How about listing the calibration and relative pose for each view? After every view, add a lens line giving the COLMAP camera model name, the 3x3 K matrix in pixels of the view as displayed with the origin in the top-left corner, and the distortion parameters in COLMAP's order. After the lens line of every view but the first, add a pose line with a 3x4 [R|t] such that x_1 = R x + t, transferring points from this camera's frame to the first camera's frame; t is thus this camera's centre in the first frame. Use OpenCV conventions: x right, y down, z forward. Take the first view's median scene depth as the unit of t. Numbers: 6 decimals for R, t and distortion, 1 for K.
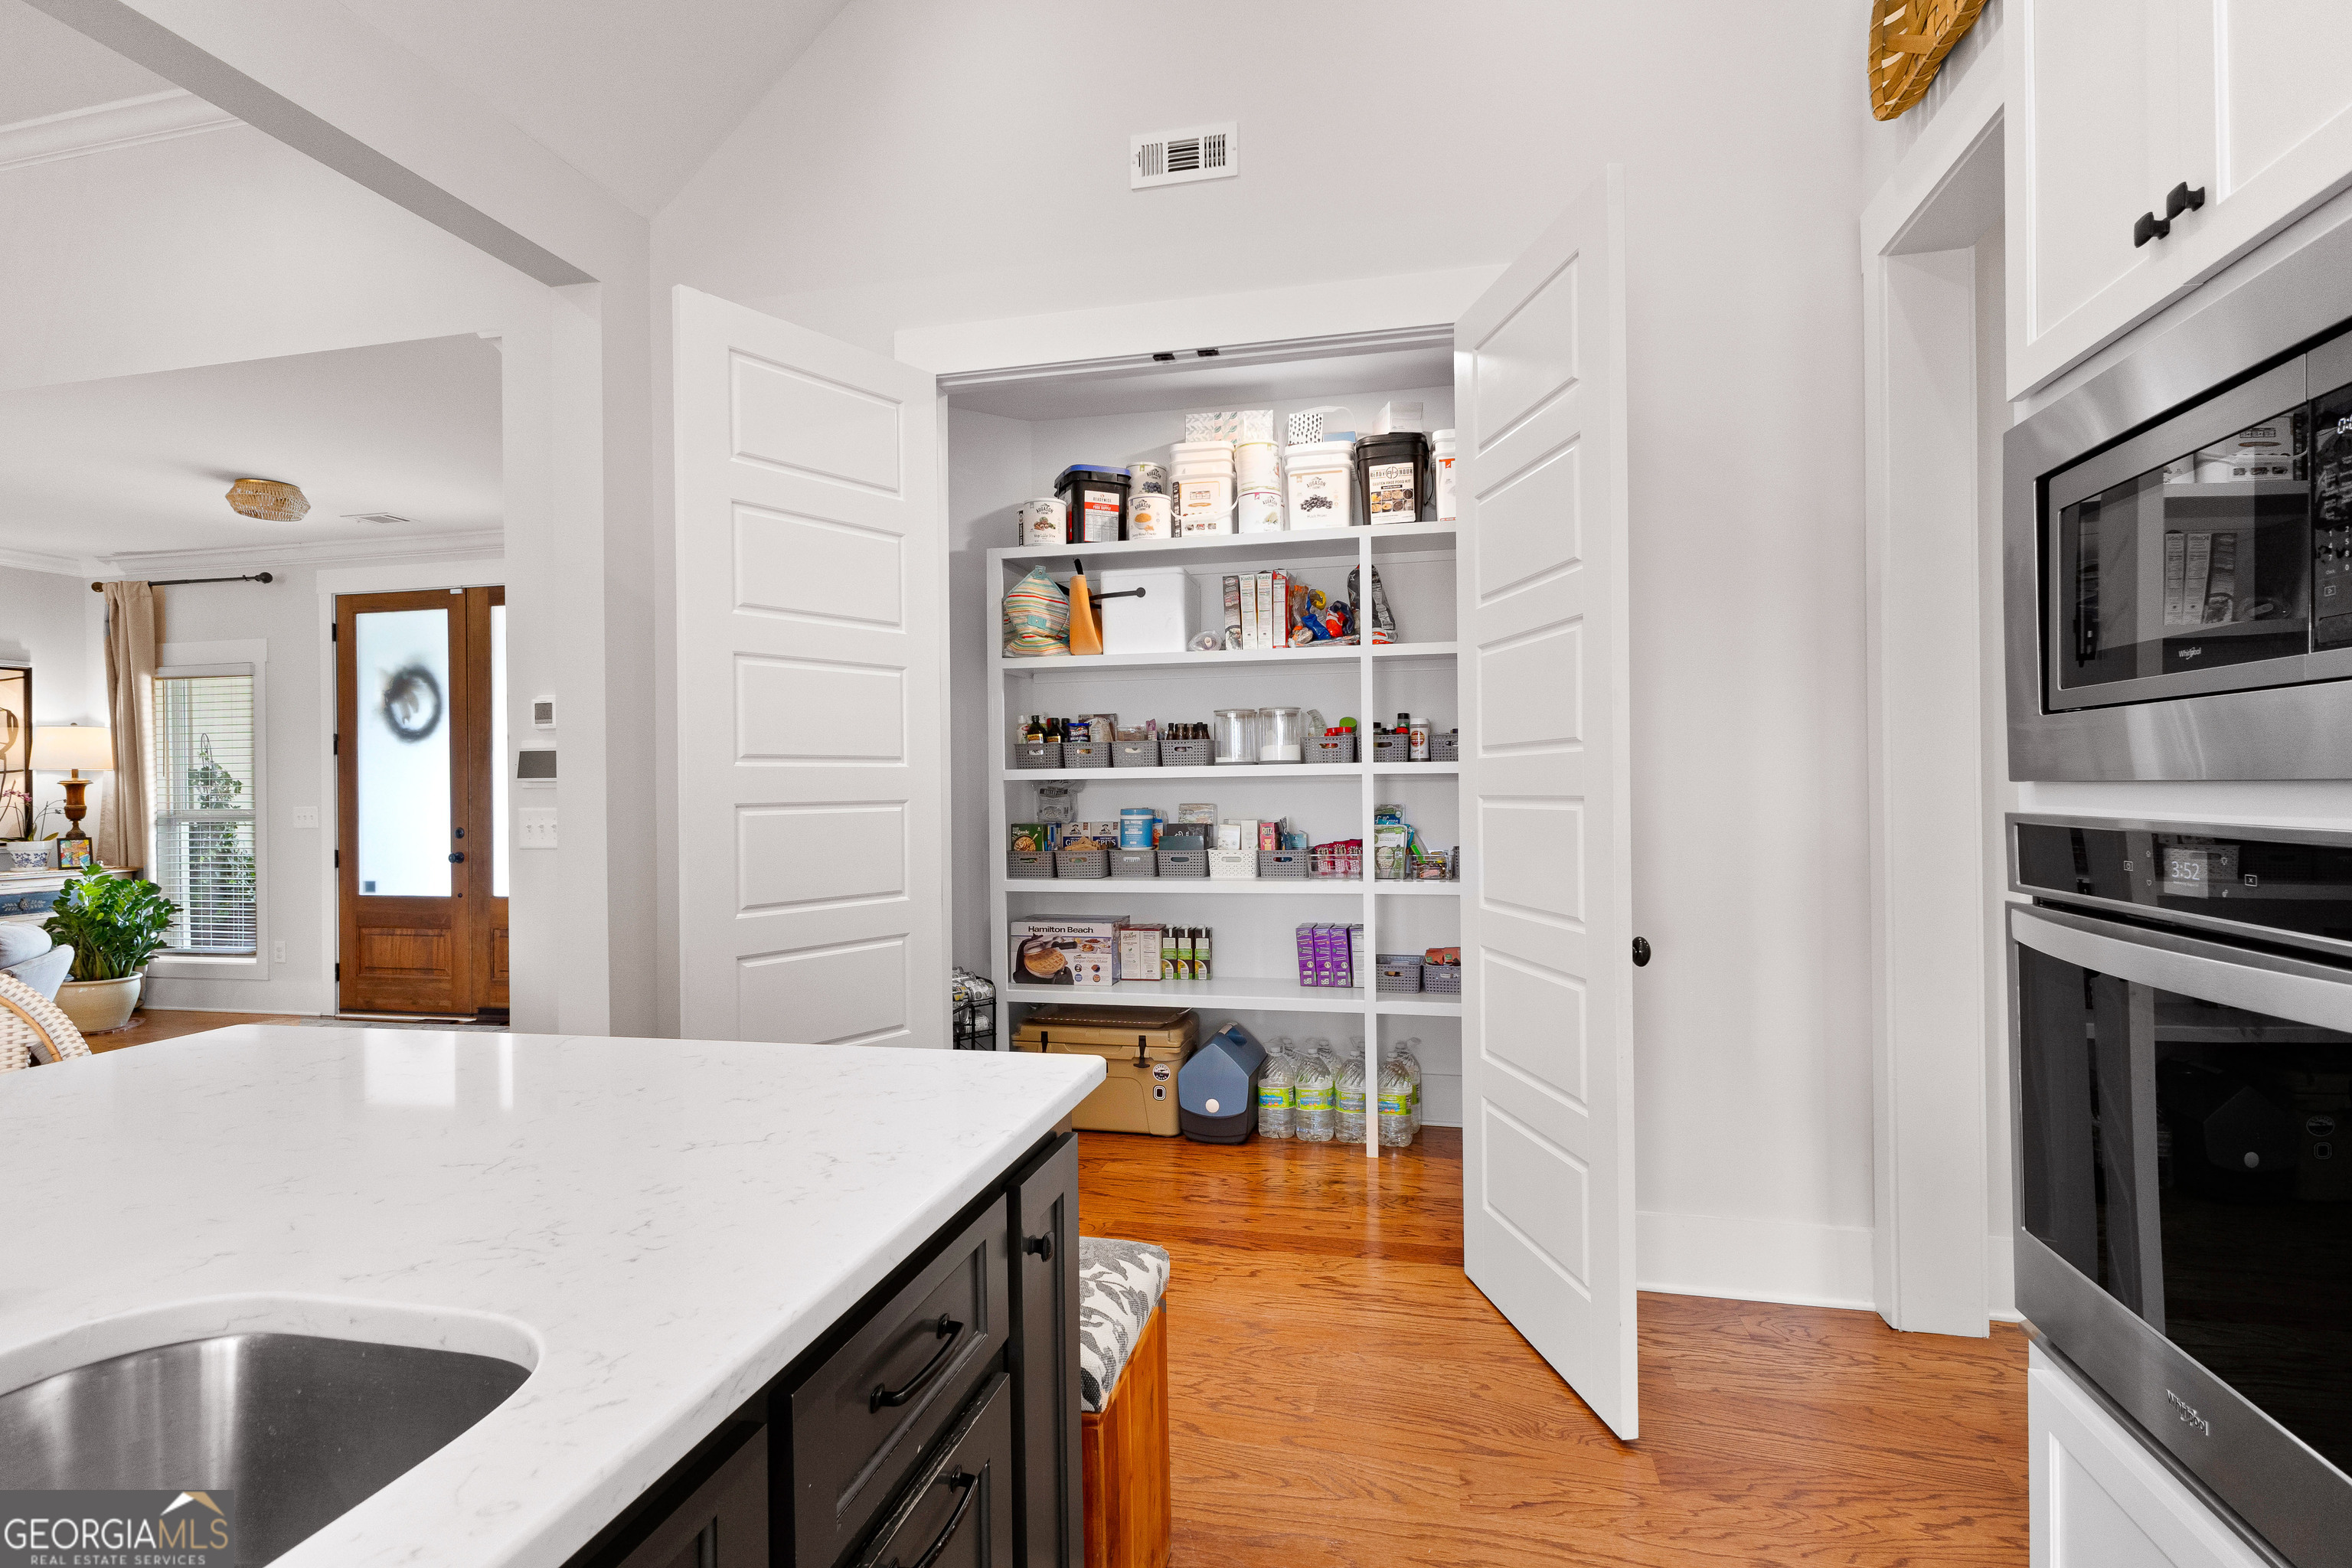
lens RADIAL K [[1136.2, 0, 1189.9], [0, 1136.2, 769.7], [0, 0, 1]] dist [0.009964, 0.001573]
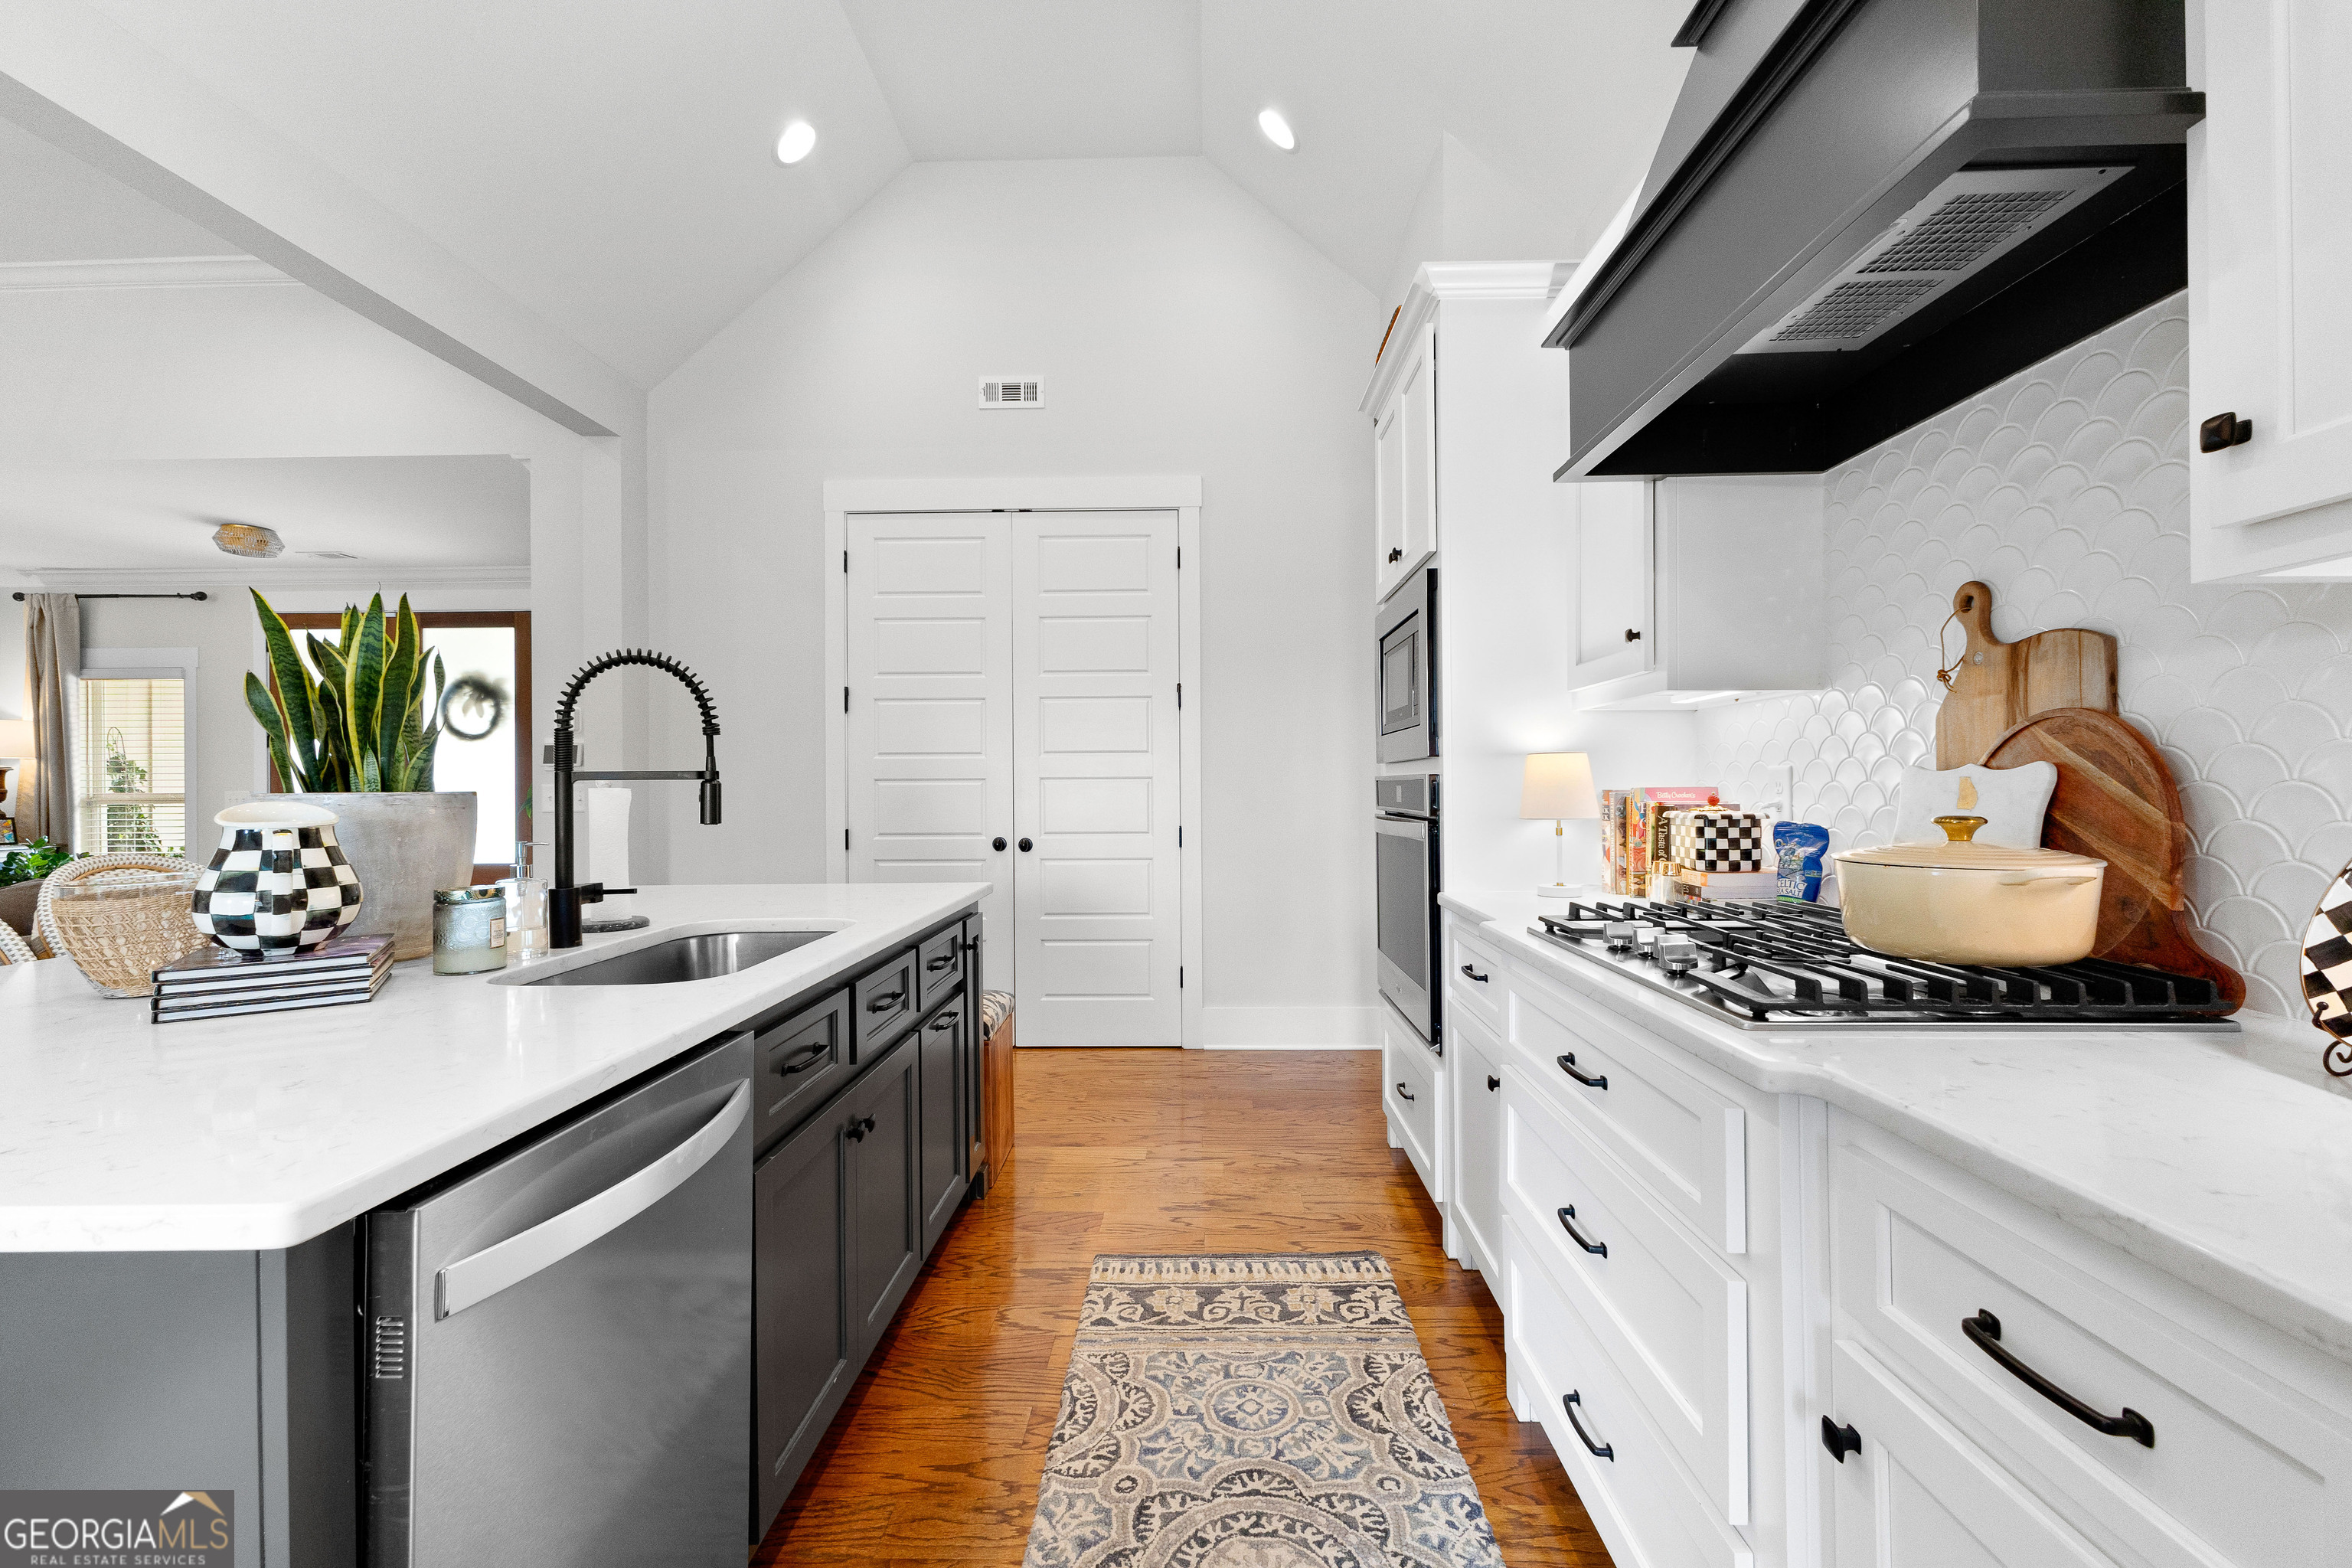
lens RADIAL K [[1045.1, 0, 1178.7], [0, 1045.1, 779.5], [0, 0, 1]] dist [0.001609, -0.000536]
pose [[0.982223, 0.002217, 0.187705, -0.042357], [-0.004386, 0.999928, 0.011143, 0.009153], [-0.187667, -0.011768, 0.982162, -0.462981]]
